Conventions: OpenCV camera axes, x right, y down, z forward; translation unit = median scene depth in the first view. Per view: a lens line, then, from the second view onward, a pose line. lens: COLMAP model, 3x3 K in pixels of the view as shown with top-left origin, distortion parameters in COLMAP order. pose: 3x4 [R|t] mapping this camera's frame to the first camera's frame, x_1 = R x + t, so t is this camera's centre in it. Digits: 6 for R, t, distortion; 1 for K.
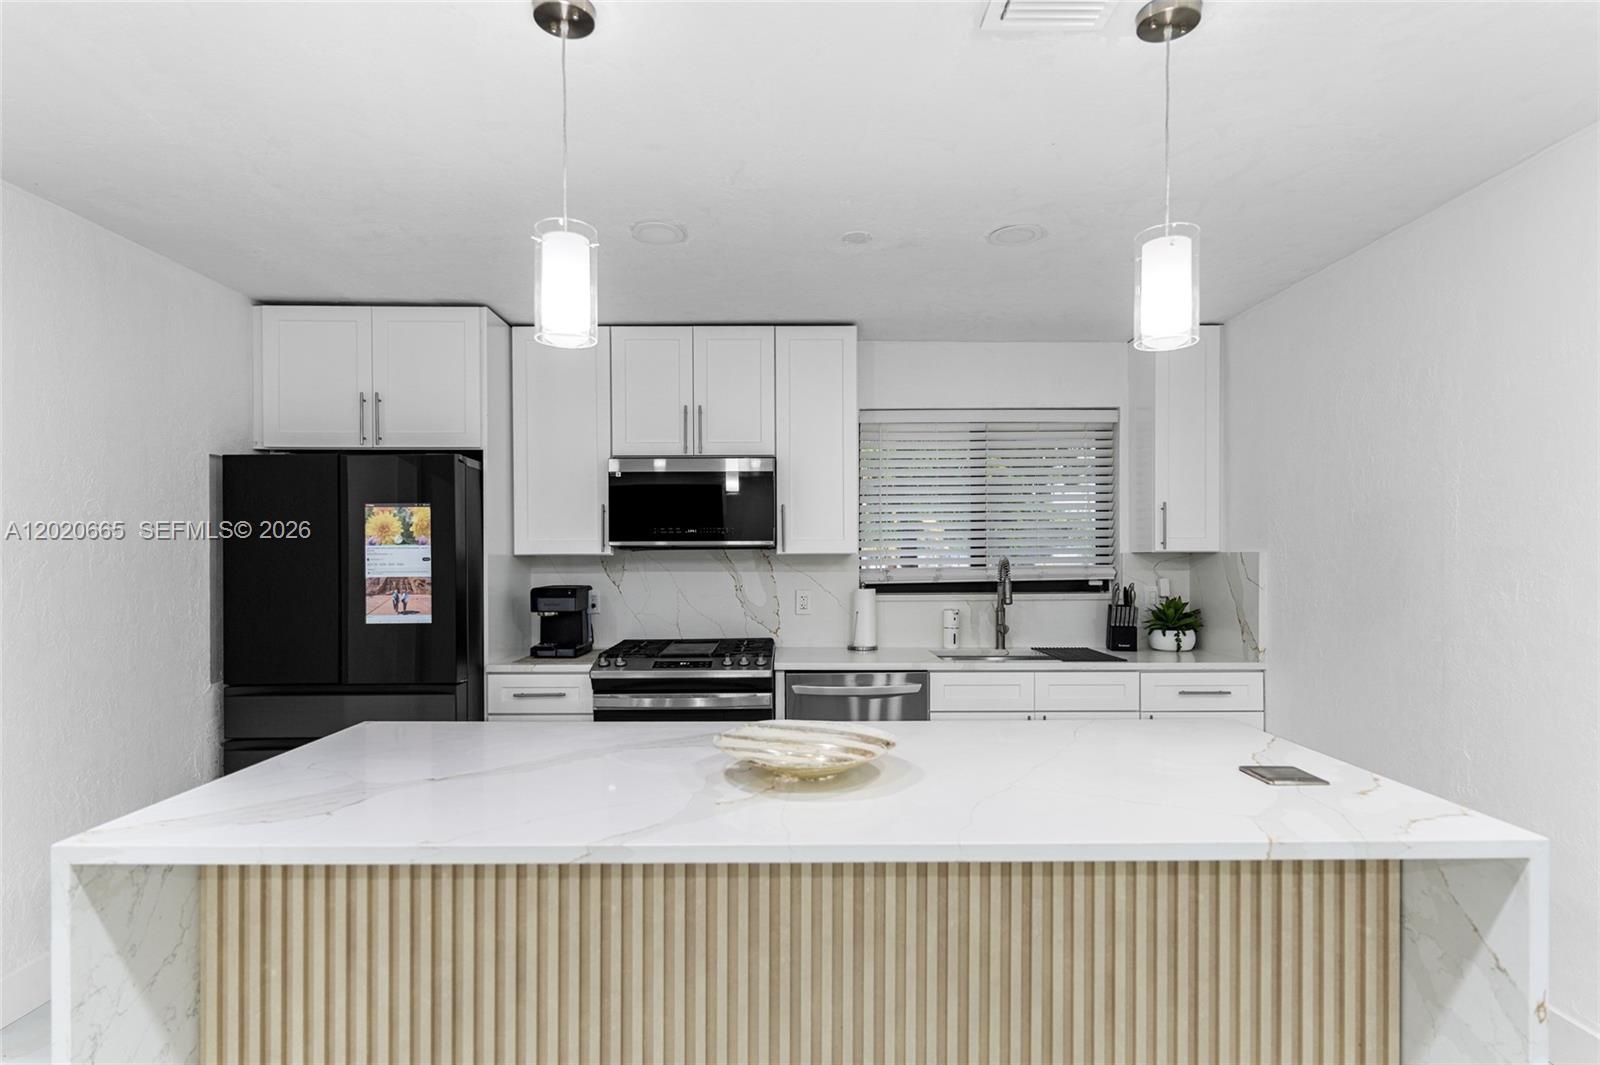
lens RADIAL K [[817.2, 0, 797.5], [0, 817.2, 560.6], [0, 0, 1]] dist [0.002980, 0.000337]
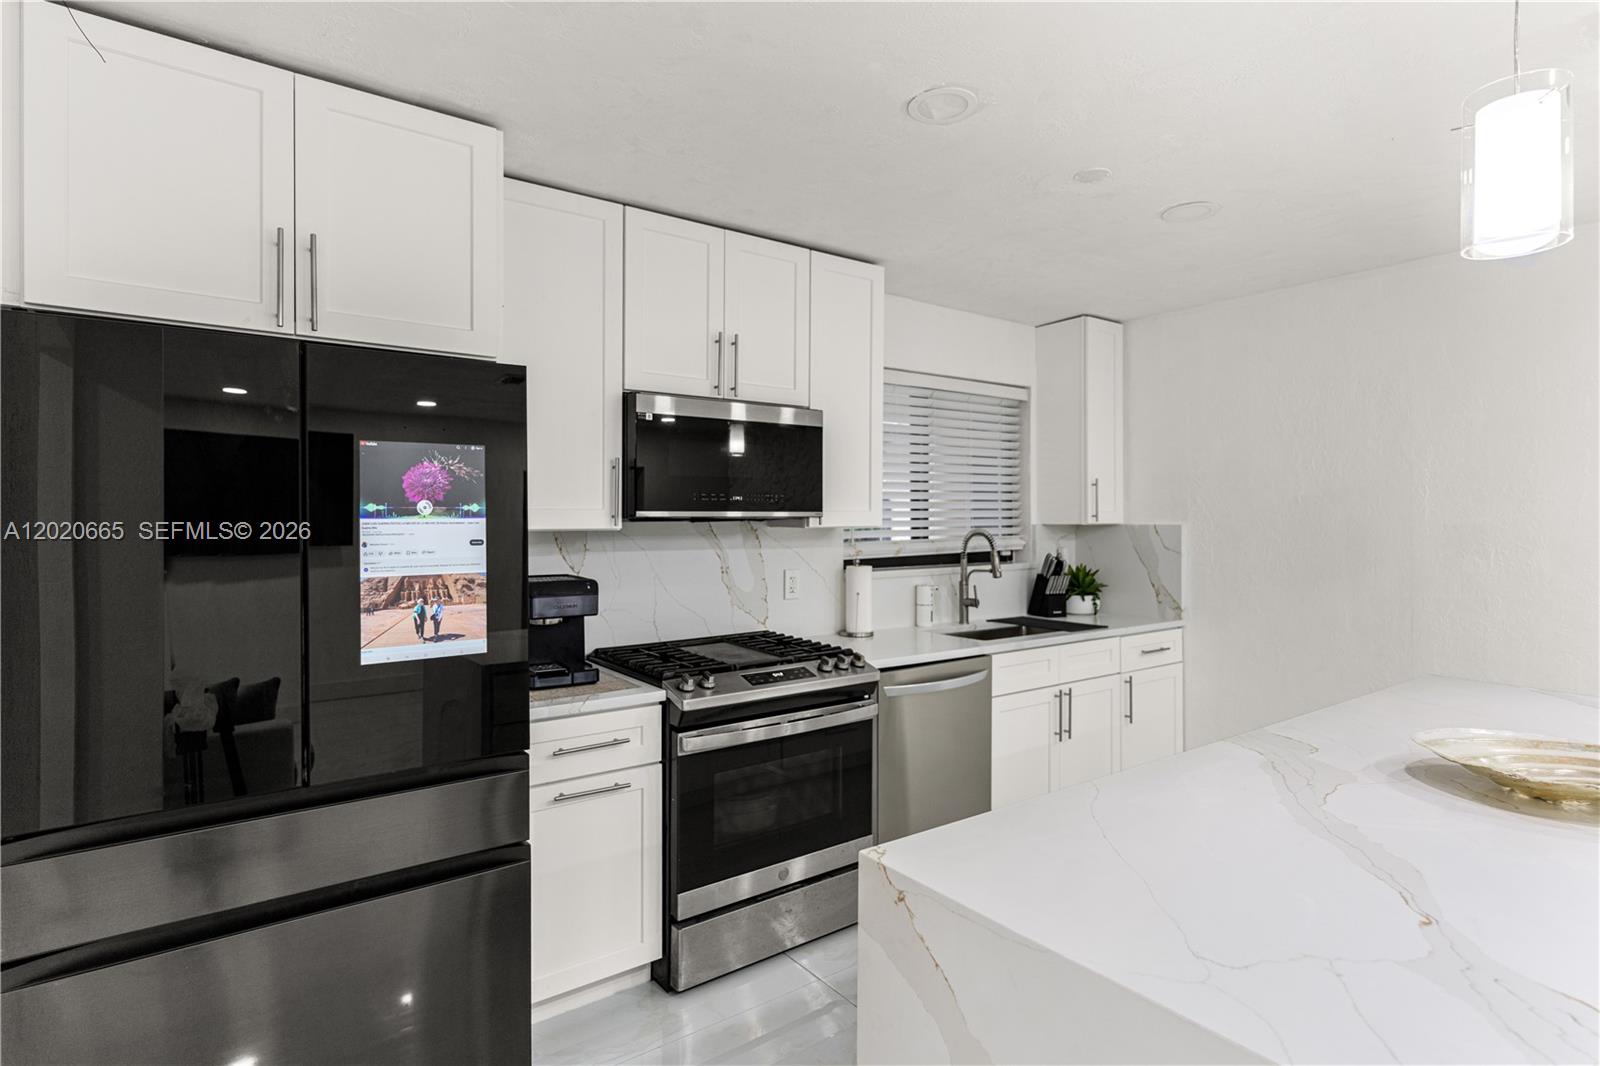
lens RADIAL K [[826.8, 0, 793.5], [0, 826.8, 516.3], [0, 0, 1]] dist [0.002678, 0.000264]
pose [[0.812801, 0.003420, 0.582531, -0.532857], [0.000778, 0.999975, -0.006957, -0.013841], [-0.582540, 0.006107, 0.812779, 0.344828]]
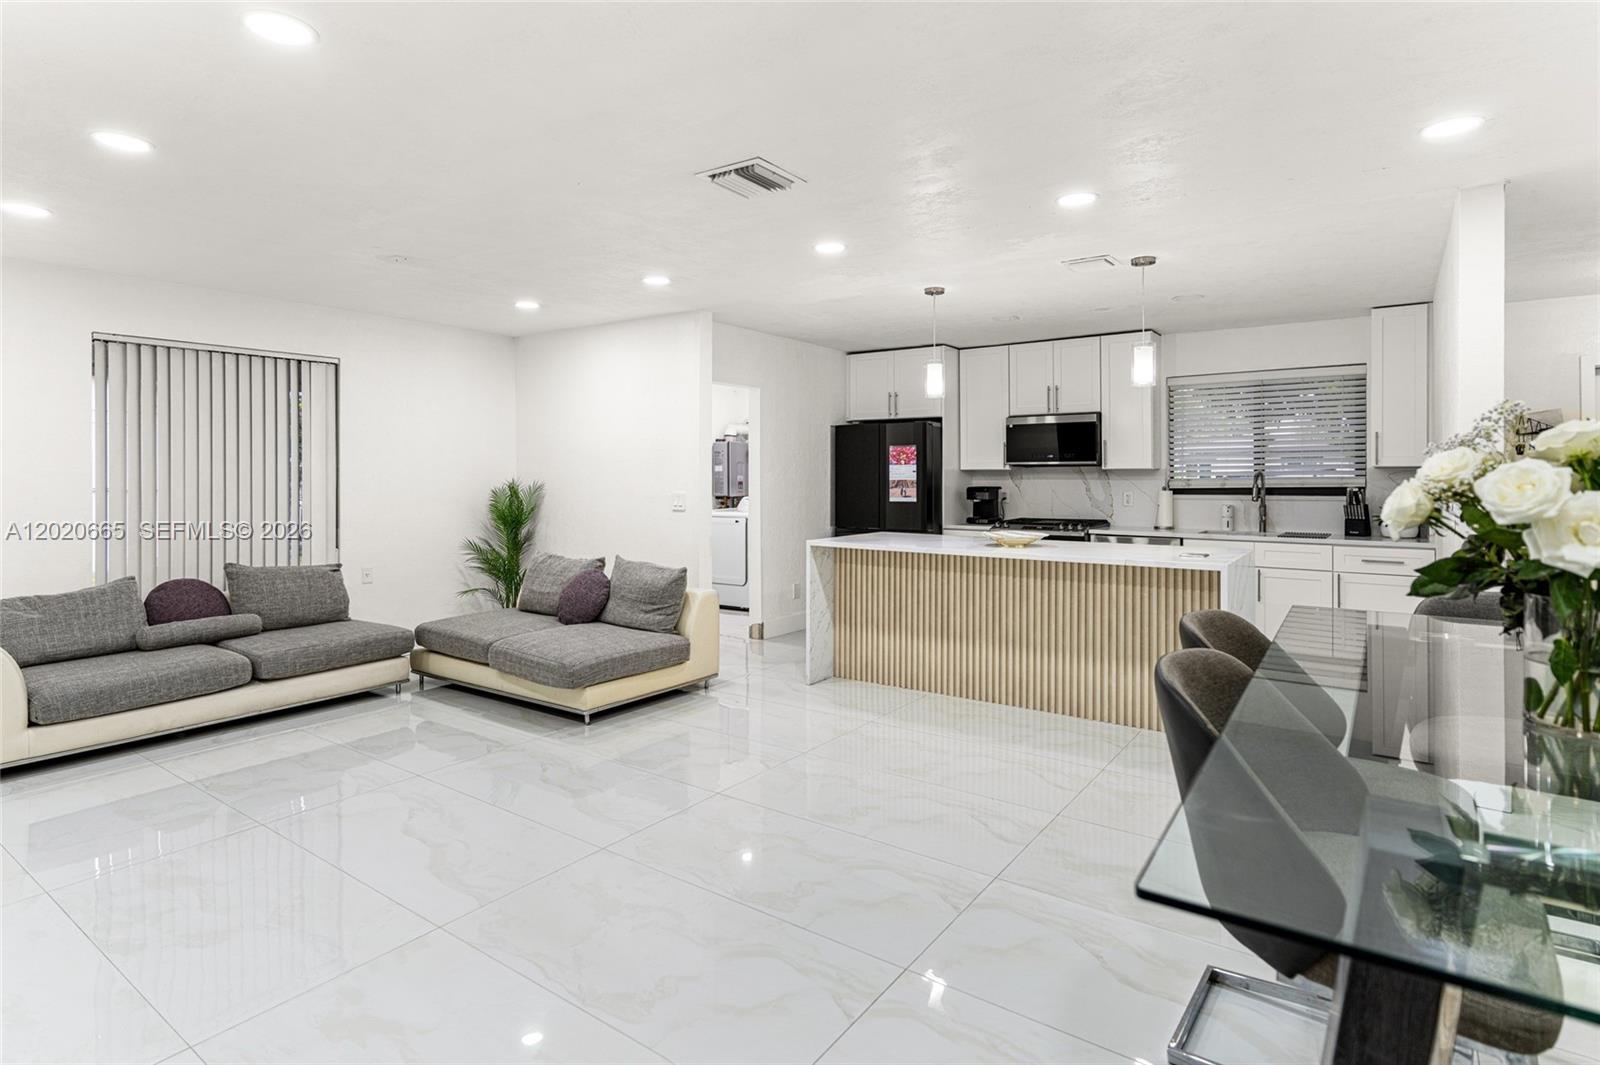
lens RADIAL K [[820.4, 0, 804.4], [0, 820.4, 478.6], [0, 0, 1]] dist [0.000429, -0.000016]
pose [[0.808016, 0.004387, -0.589144, 0.494177], [-0.005310, 0.999986, 0.000164, 0.015548], [0.589136, 0.002996, 0.808028, -0.770033]]
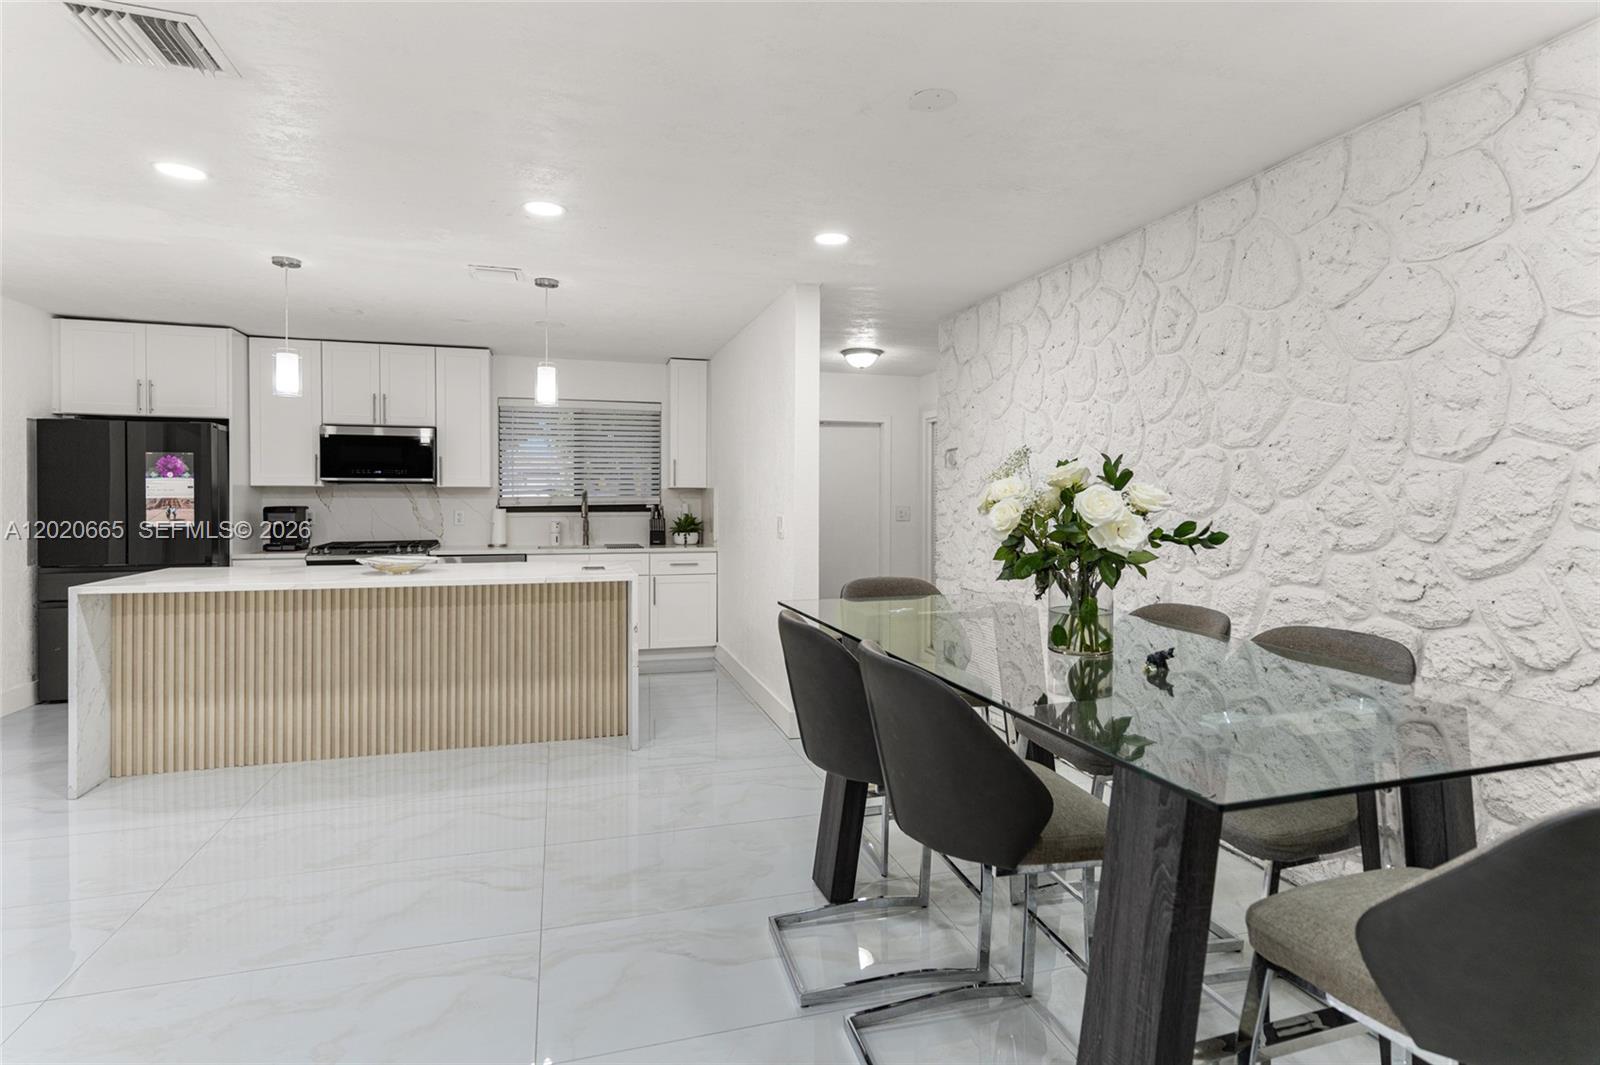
lens RADIAL K [[807.3, 0, 806.0], [0, 807.3, 506.6], [0, 0, 1]] dist [0.002138, -0.000276]
pose [[0.958399, 0.003050, 0.285416, 0.225966], [-0.005176, 0.999964, 0.006695, 0.017189], [-0.285385, -0.007893, 0.958380, -0.772767]]
